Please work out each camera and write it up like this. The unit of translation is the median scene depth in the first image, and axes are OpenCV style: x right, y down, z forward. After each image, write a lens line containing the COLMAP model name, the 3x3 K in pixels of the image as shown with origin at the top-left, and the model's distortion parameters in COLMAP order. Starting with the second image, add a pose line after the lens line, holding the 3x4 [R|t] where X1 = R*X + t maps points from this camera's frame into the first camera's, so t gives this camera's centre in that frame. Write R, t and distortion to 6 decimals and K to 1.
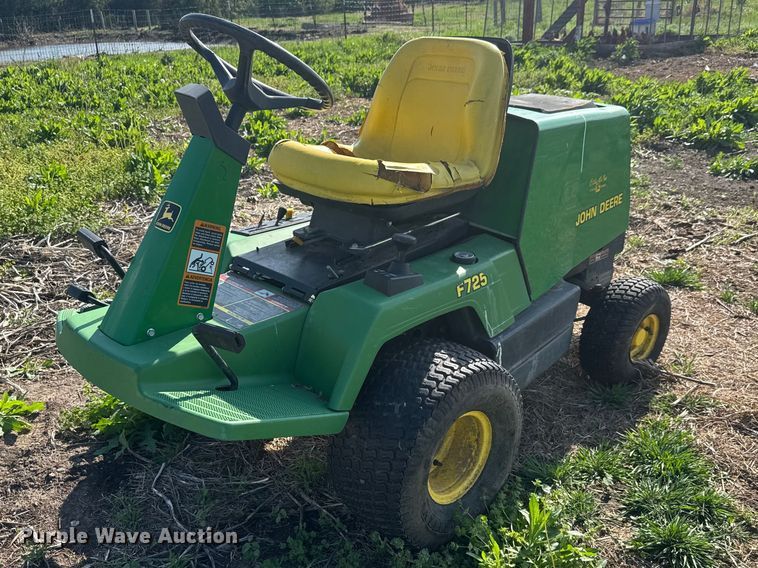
lens RADIAL K [[736.9, 0, 391.4], [0, 736.9, 335.9], [0, 0, 1]] dist [0.124800, -0.189931]
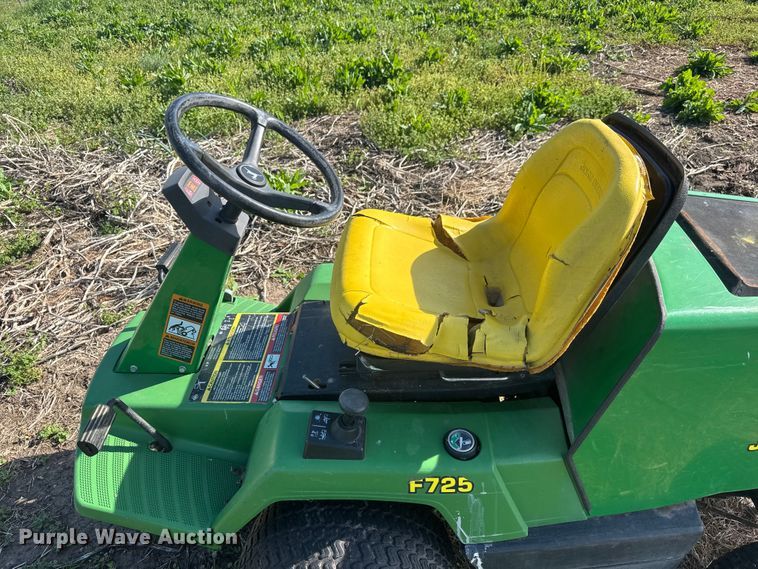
lens RADIAL K [[532.4, 0, 371.4], [0, 532.4, 285.5], [0, 0, 1]] dist [0.011975, 0.001952]
pose [[0.675755, 0.422765, -0.603841, 0.302912], [-0.288291, 0.905511, 0.311348, -0.401954], [0.678412, -0.036313, 0.733784, 0.554021]]
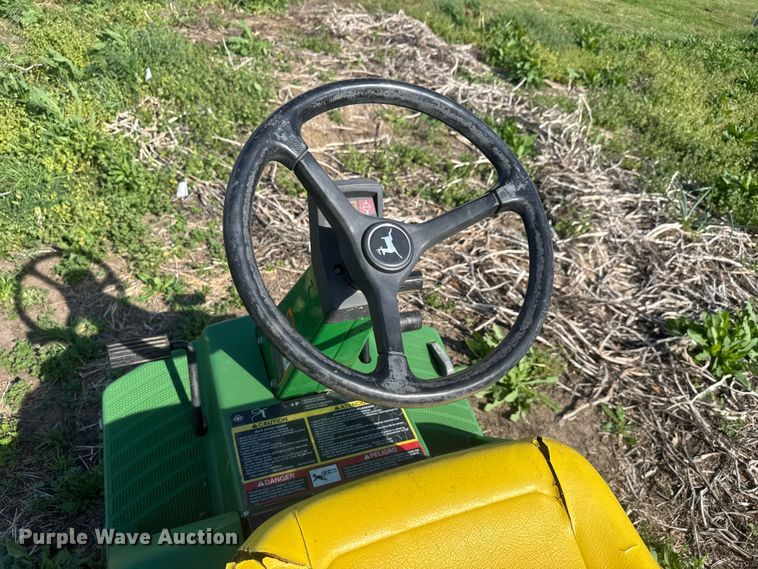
lens RADIAL K [[538.6, 0, 384.8], [0, 538.6, 286.9], [0, 0, 1]] dist [0.108502, -0.168405]
pose [[-0.380564, 0.525392, -0.761008, 0.096958], [-0.525274, 0.554474, 0.645481, -0.493304], [0.761090, 0.645385, 0.064963, 0.874897]]
